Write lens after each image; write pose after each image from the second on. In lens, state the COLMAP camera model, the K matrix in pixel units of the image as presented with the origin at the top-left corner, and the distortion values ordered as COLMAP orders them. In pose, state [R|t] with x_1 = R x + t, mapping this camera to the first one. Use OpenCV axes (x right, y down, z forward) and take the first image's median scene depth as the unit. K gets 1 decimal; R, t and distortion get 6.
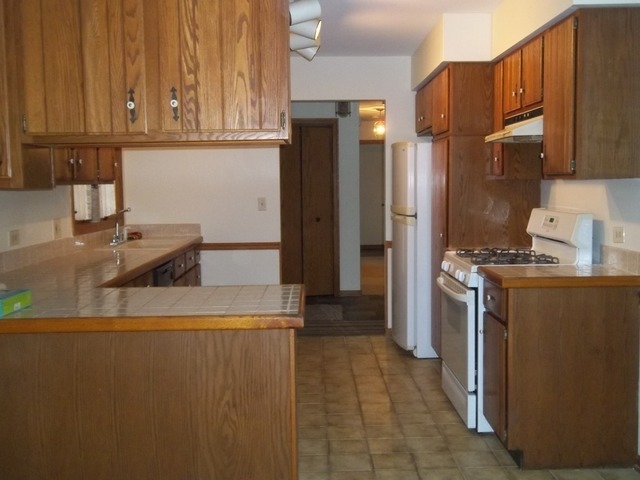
lens RADIAL K [[739.0, 0, 320.1], [0, 739.0, 238.7], [0, 0, 1]] dist [0.117721, 0.000000]
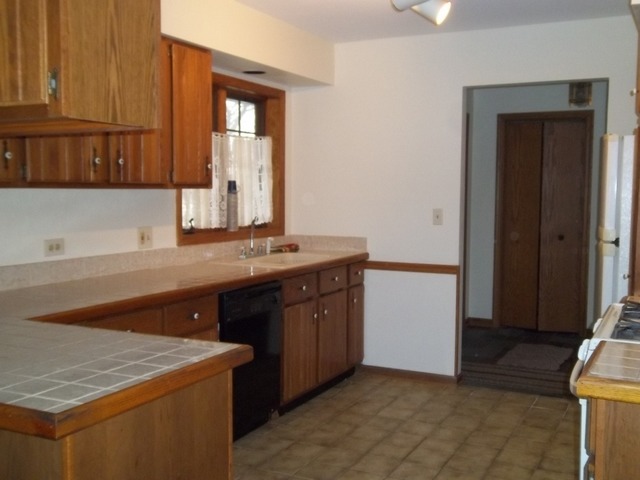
lens RADIAL K [[739.0, 0, 320.7], [0, 739.0, 242.4], [0, 0, 1]] dist [0.117721, 0.000000]
pose [[0.896184, 0.051182, -0.440721, 0.185196], [-0.052406, 0.998582, 0.009404, -0.022391], [0.440577, 0.014669, 0.897595, 0.248060]]
